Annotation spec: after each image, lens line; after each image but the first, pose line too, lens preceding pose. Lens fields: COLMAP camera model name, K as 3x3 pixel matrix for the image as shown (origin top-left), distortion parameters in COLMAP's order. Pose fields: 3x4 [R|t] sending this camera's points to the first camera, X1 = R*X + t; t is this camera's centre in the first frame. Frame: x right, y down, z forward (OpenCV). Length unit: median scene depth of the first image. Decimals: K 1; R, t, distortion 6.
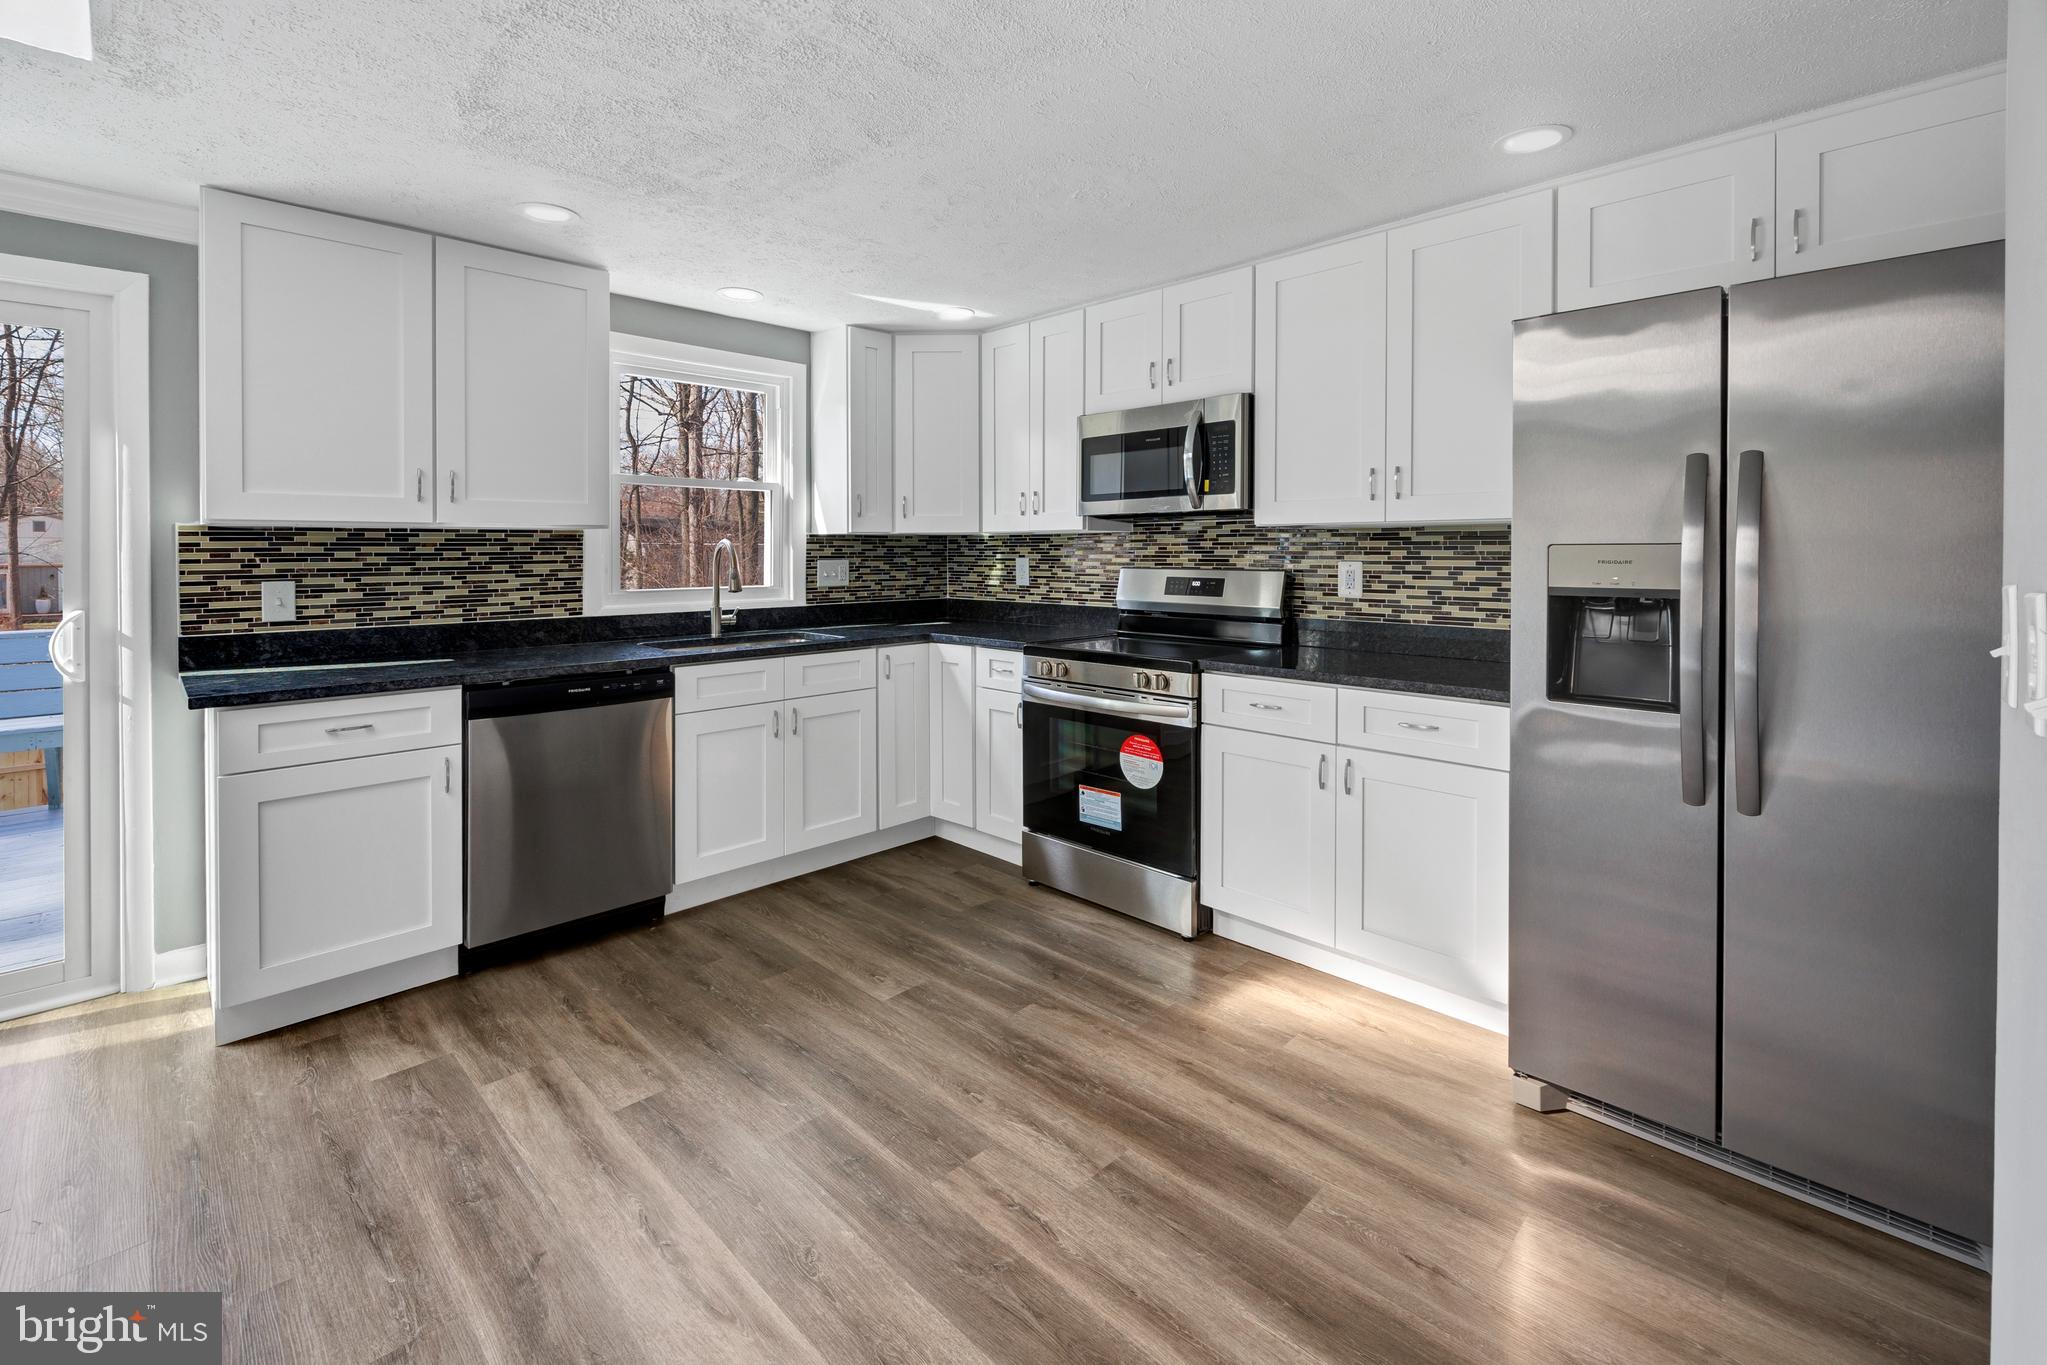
lens RADIAL K [[932.7, 0, 1045.9], [0, 932.7, 563.0], [0, 0, 1]] dist [-0.000931, -0.000094]
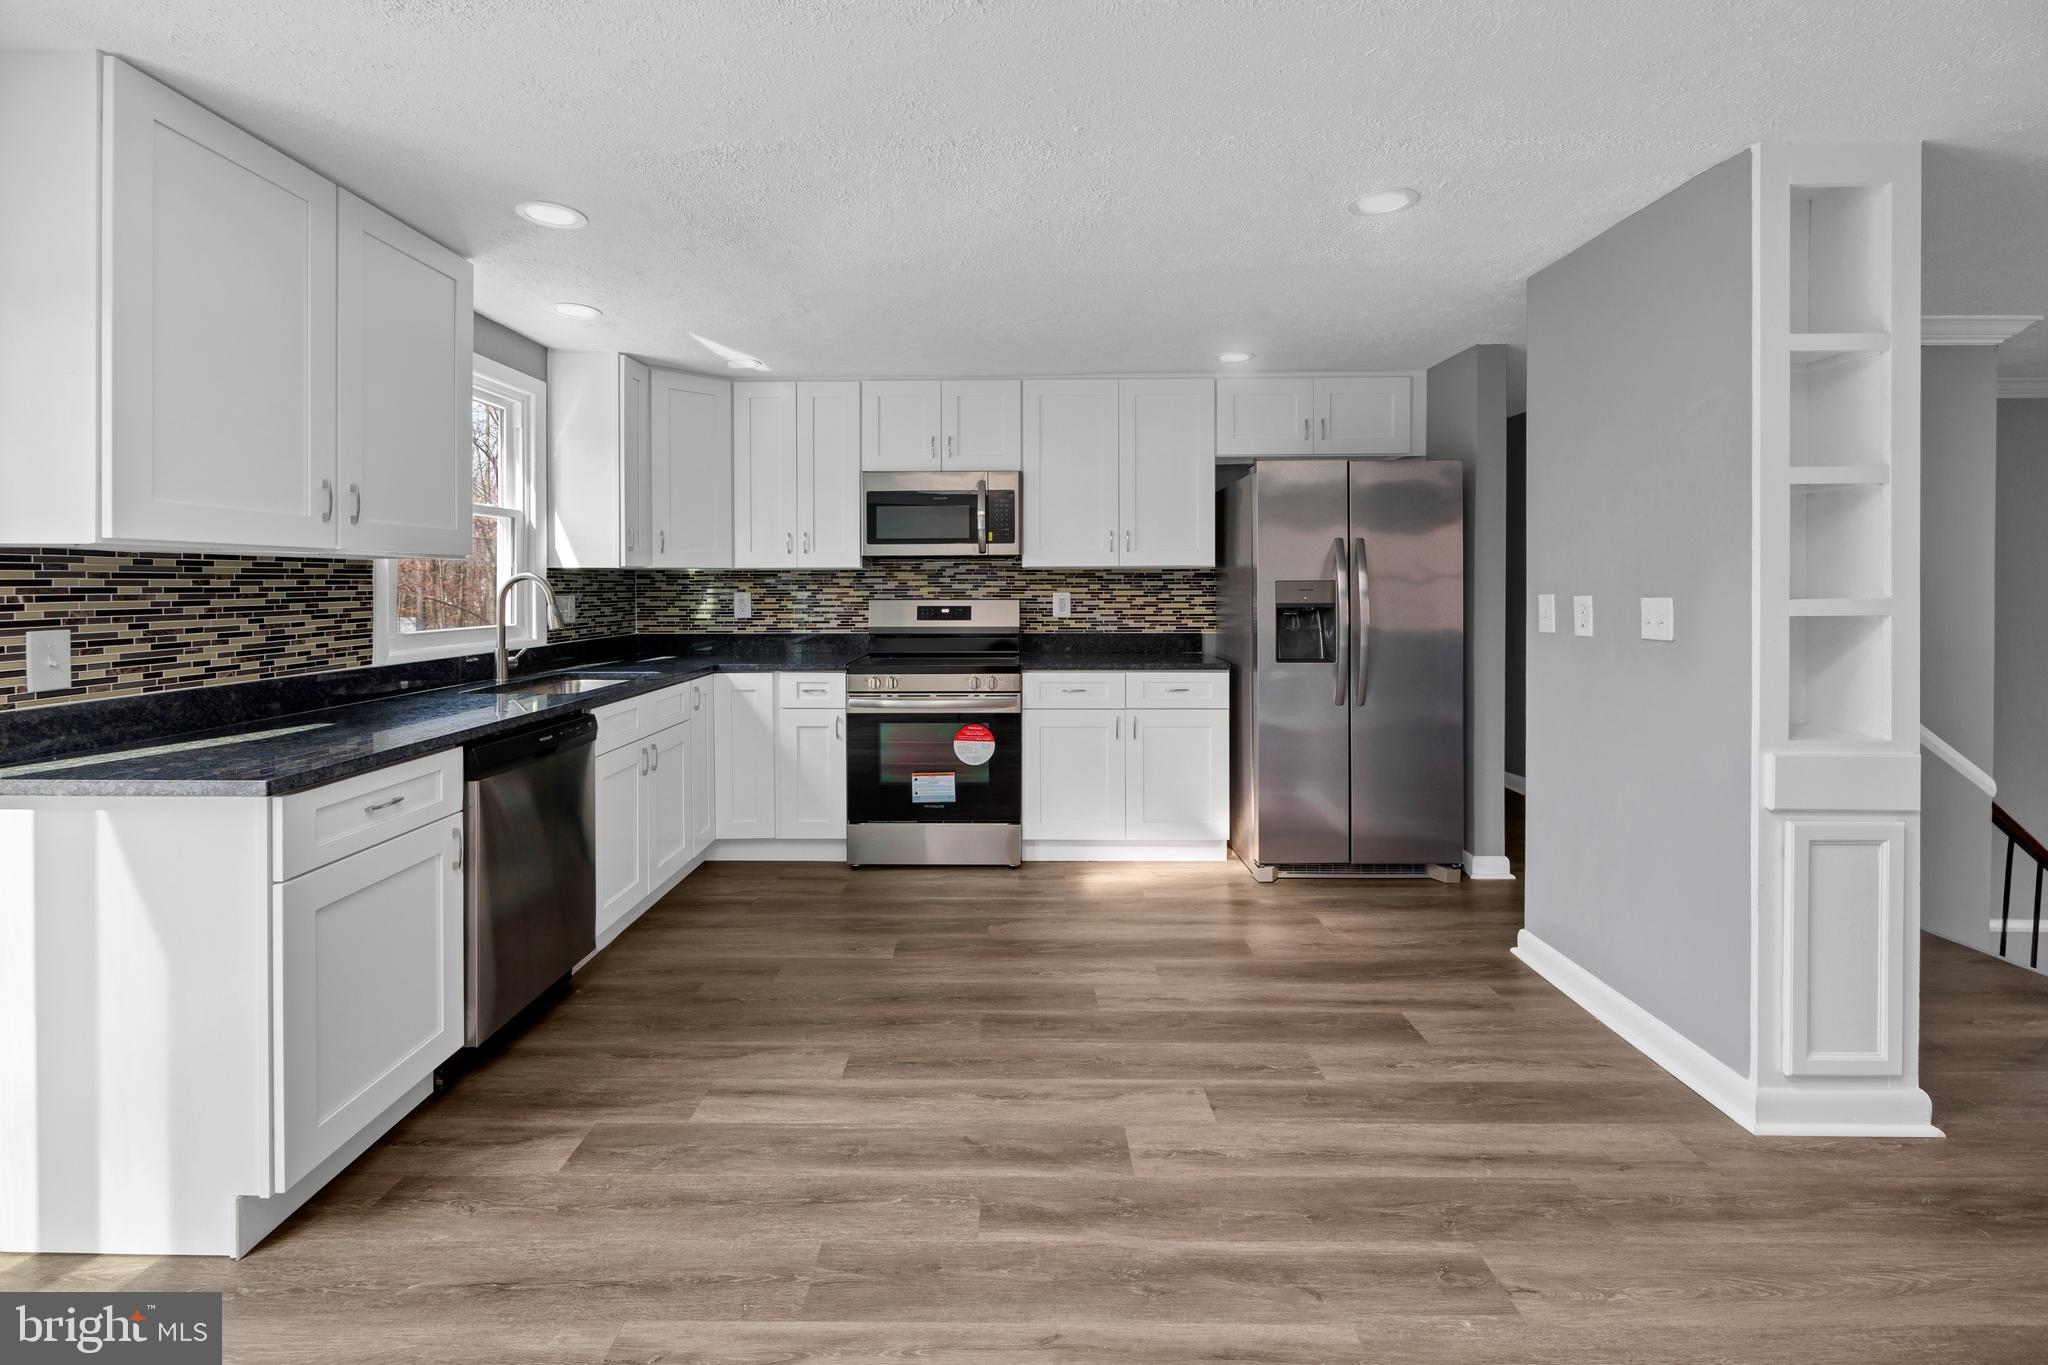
lens RADIAL K [[875.6, 0, 1087.2], [0, 875.6, 596.2], [0, 0, 1]] dist [-0.004144, 0.000613]
pose [[0.691114, -0.009295, 0.722686, -0.712102], [0.010819, 0.999938, 0.002515, 0.001588], [-0.722664, 0.006080, 0.691172, 0.029520]]
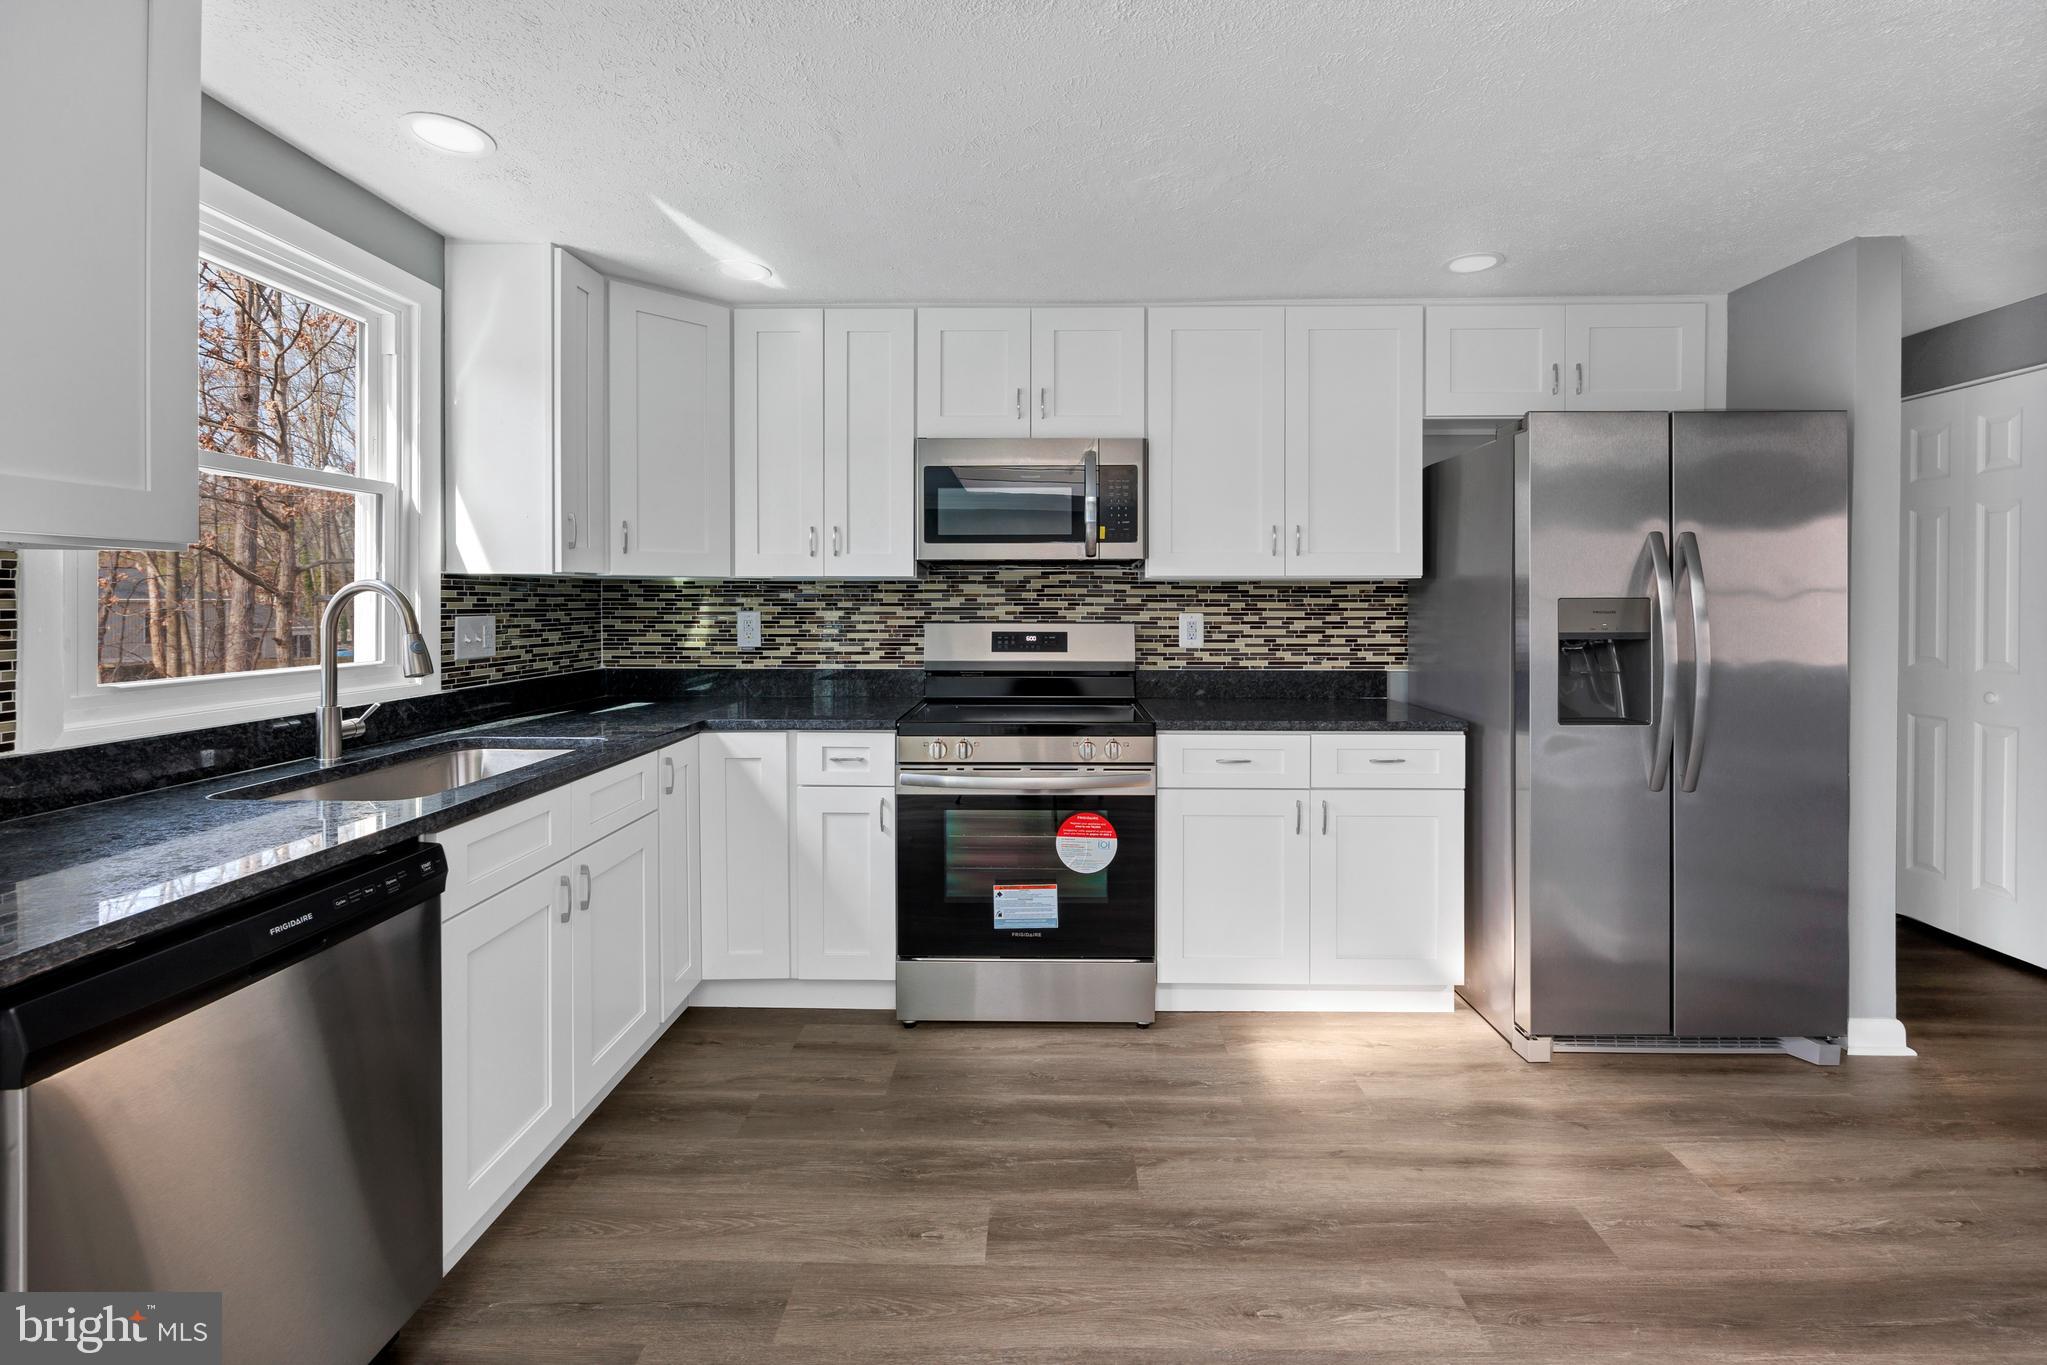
lens RADIAL K [[875.2, 0, 1093.5], [0, 875.2, 614.0], [0, 0, 1]] dist [-0.004144, 0.000613]
pose [[0.709529, -0.007366, 0.704638, -0.494190], [0.007222, 0.999969, 0.003181, -0.004842], [-0.704639, 0.002832, 0.709560, 0.430044]]
